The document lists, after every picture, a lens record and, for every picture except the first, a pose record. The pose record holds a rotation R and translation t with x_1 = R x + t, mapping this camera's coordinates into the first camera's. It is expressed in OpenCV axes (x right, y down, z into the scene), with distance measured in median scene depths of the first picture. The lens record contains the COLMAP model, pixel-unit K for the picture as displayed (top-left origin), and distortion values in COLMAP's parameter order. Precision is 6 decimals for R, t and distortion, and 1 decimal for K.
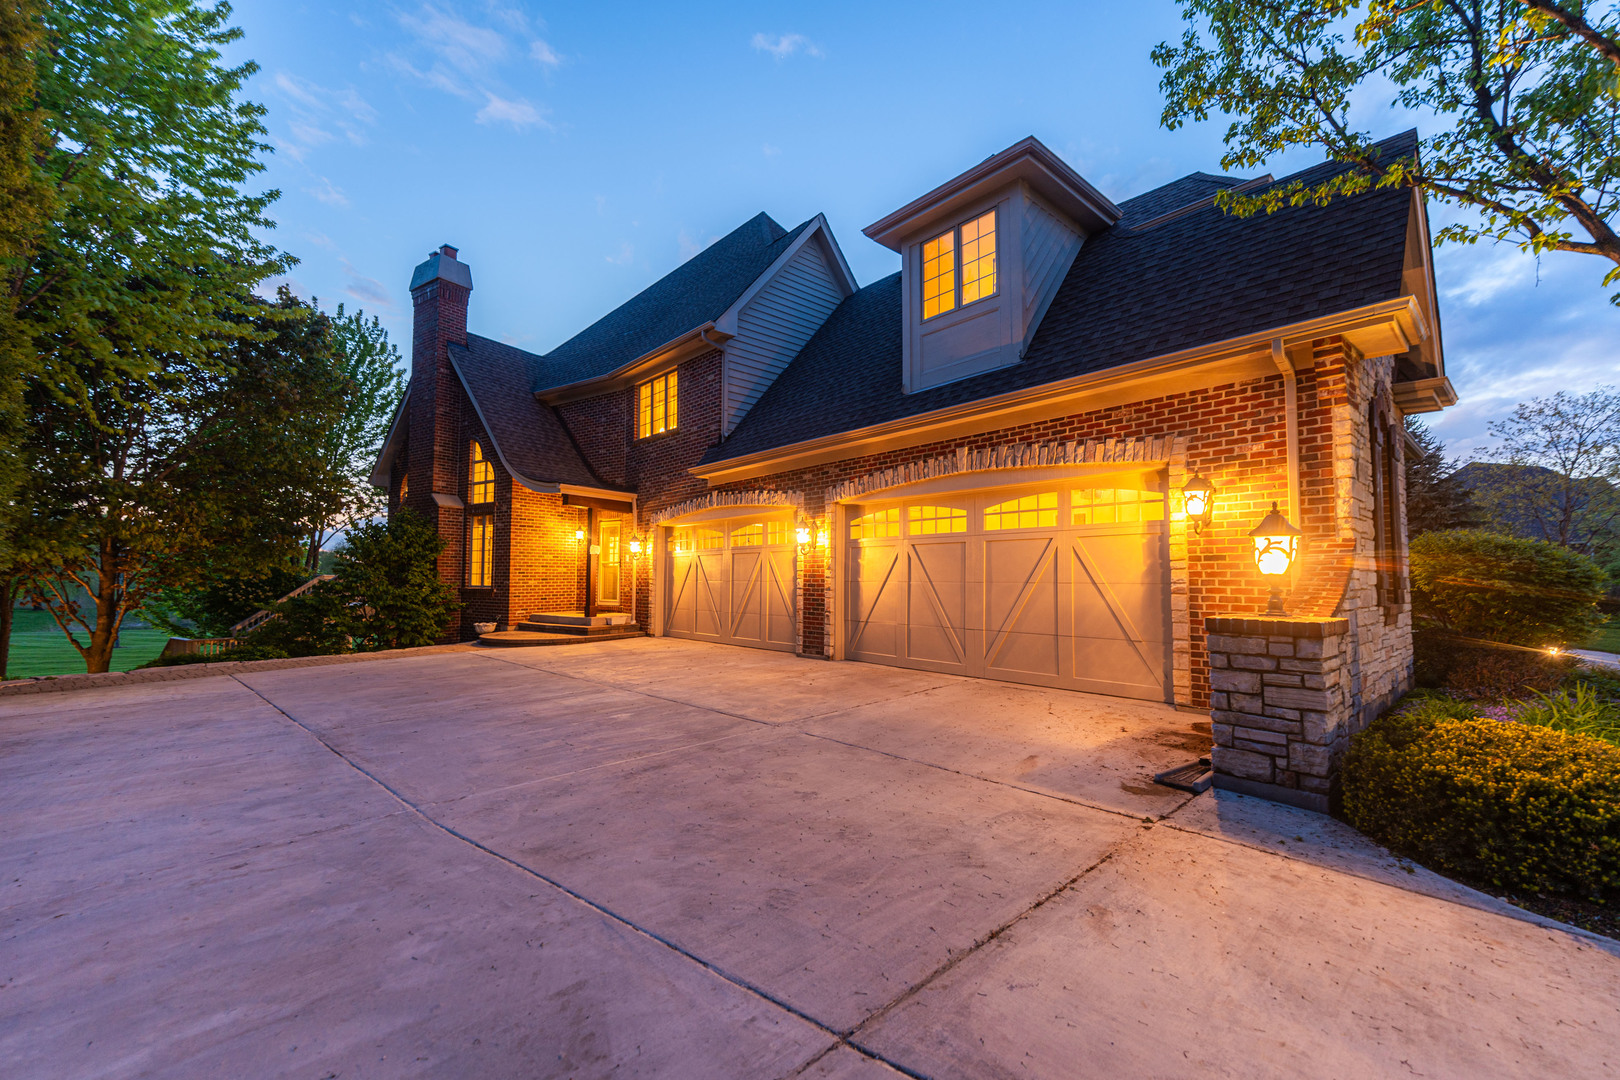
lens RADIAL K [[665.8, 0, 813.3], [0, 665.8, 529.0], [0, 0, 1]] dist [0.000044, -0.001020]
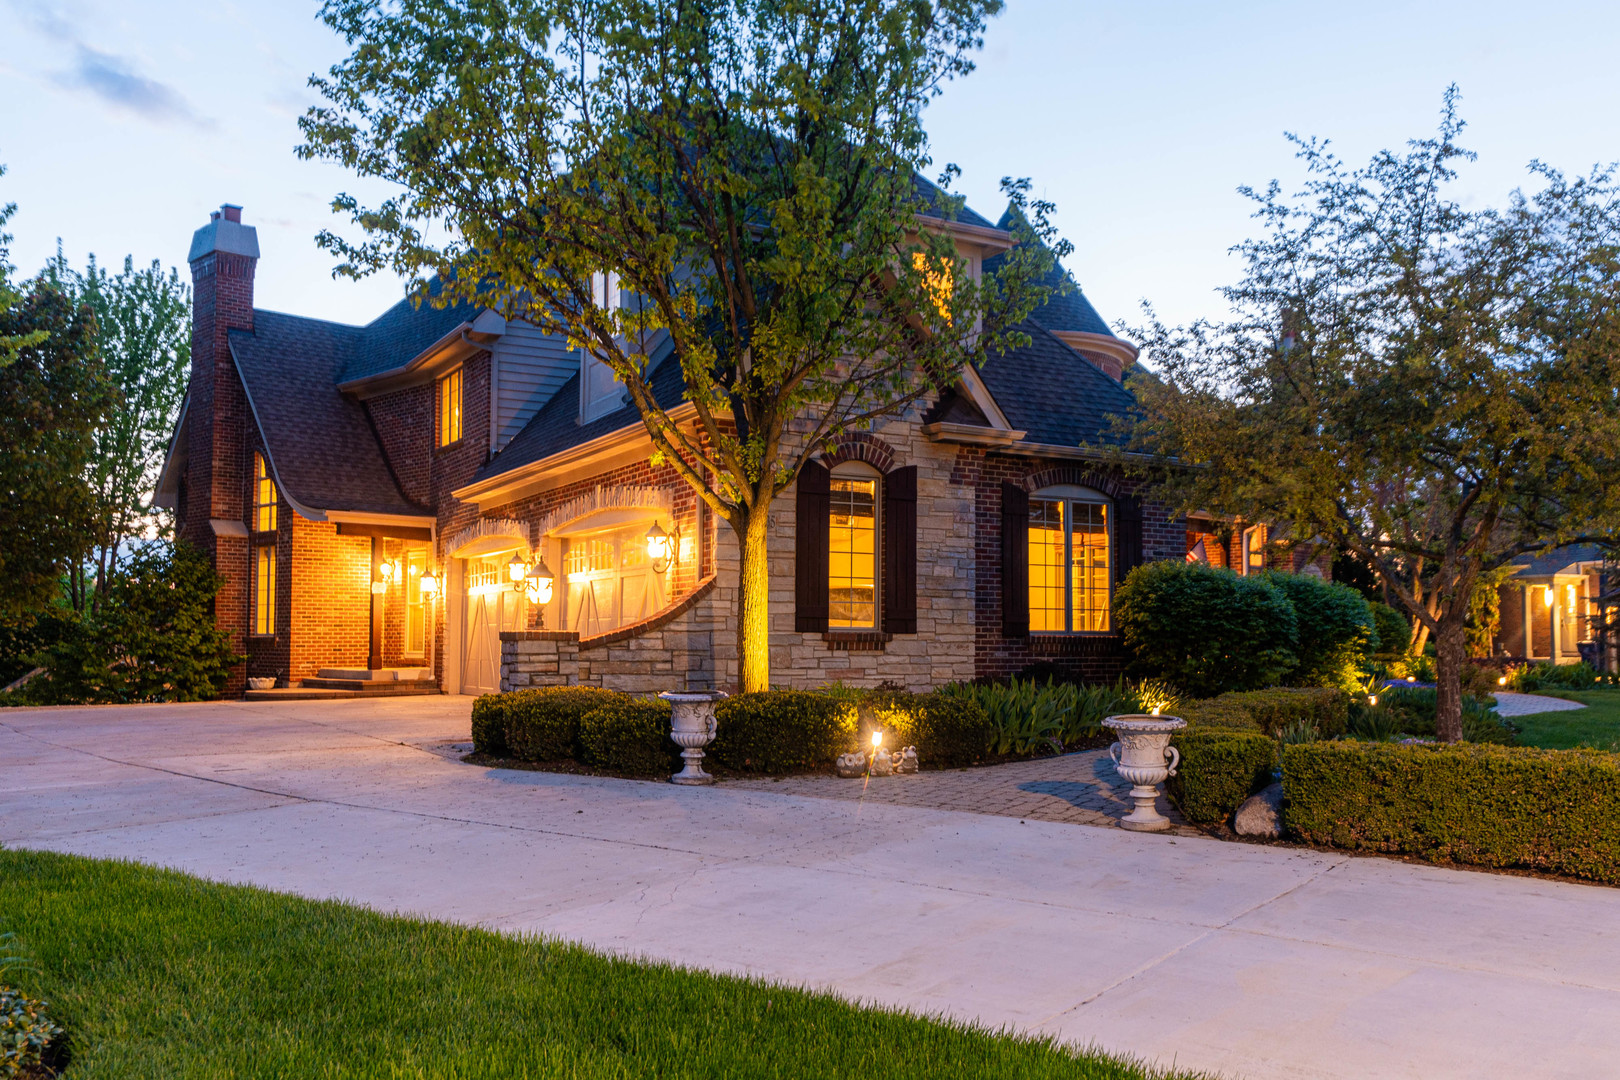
lens RADIAL K [[1276.4, 0, 806.5], [0, 1276.4, 544.0], [0, 0, 1]] dist [-0.004155, 0.009148]
pose [[0.985189, -0.014093, -0.170894, 0.451386], [0.014259, 0.999898, -0.000253, -0.014773], [0.170881, -0.002187, 0.985289, -0.447989]]
